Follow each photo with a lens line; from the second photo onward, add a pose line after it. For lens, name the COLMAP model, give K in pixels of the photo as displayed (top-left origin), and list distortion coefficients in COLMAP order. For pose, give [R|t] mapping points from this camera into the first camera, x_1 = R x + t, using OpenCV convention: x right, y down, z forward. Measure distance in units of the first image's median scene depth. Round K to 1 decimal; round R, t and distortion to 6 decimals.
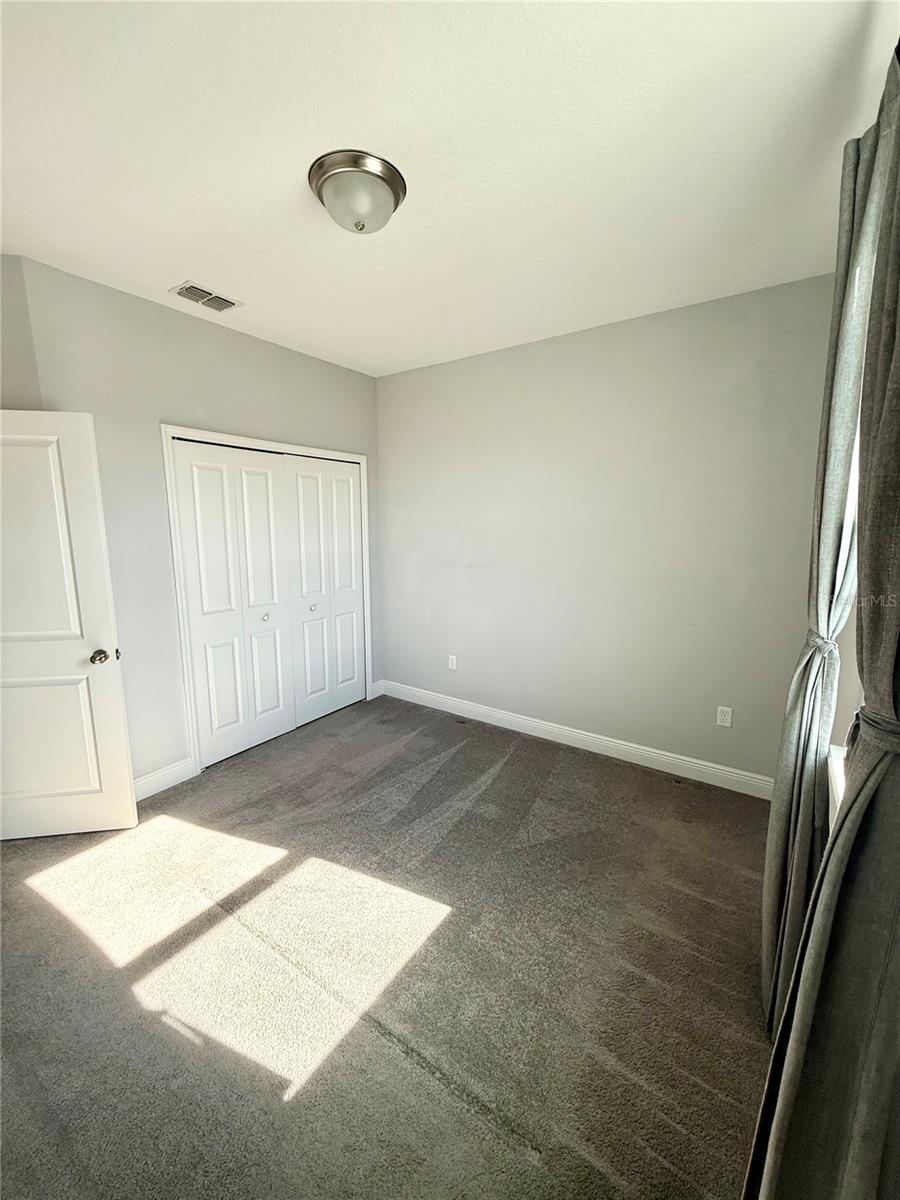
lens RADIAL K [[478.2, 0, 451.1], [0, 478.2, 602.2], [0, 0, 1]] dist [-0.001427, 0.000458]
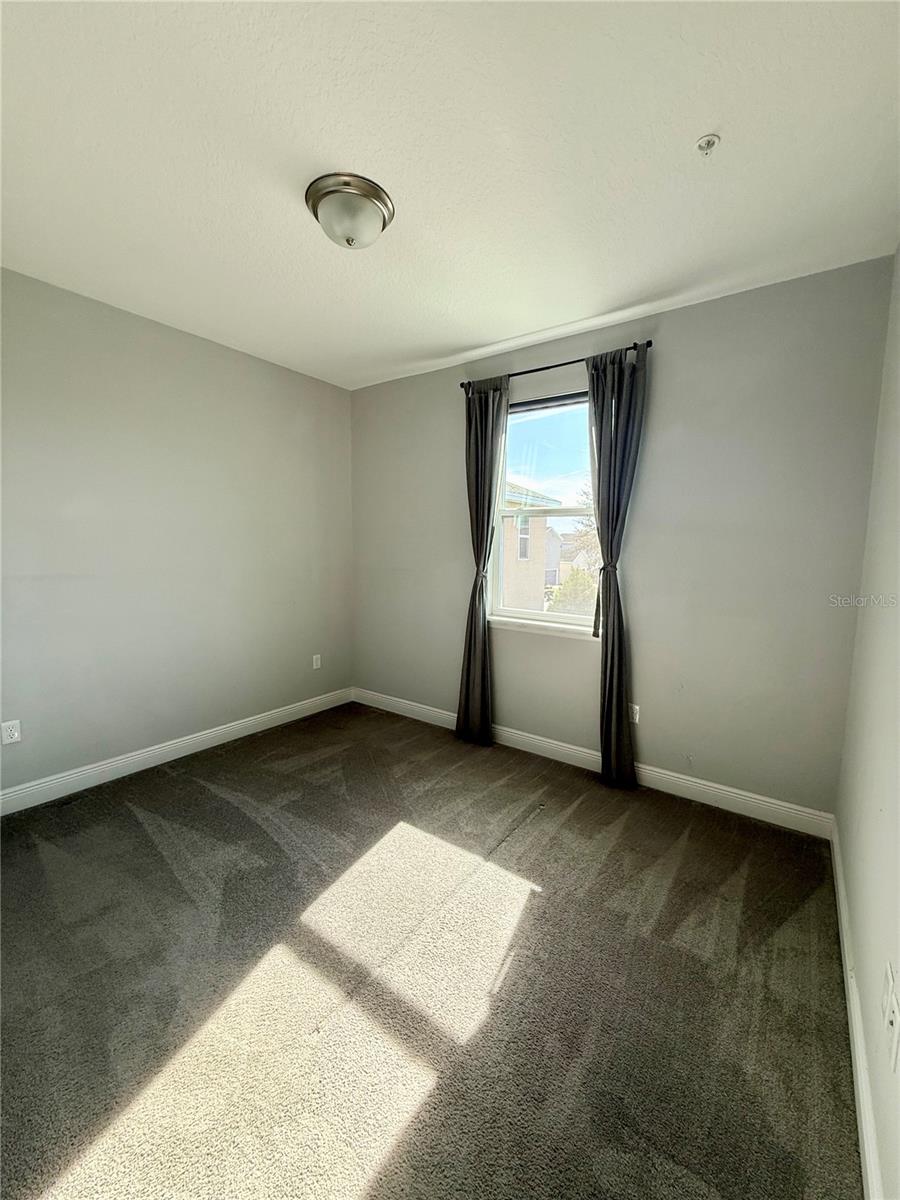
lens RADIAL K [[478.2, 0, 452.3], [0, 478.2, 599.5], [0, 0, 1]] dist [-0.001427, 0.000458]
pose [[0.021342, -0.109700, 0.993736, -1.118385], [0.148441, 0.983293, 0.105359, -0.051207], [-0.988691, 0.145263, 0.037269, 0.684655]]
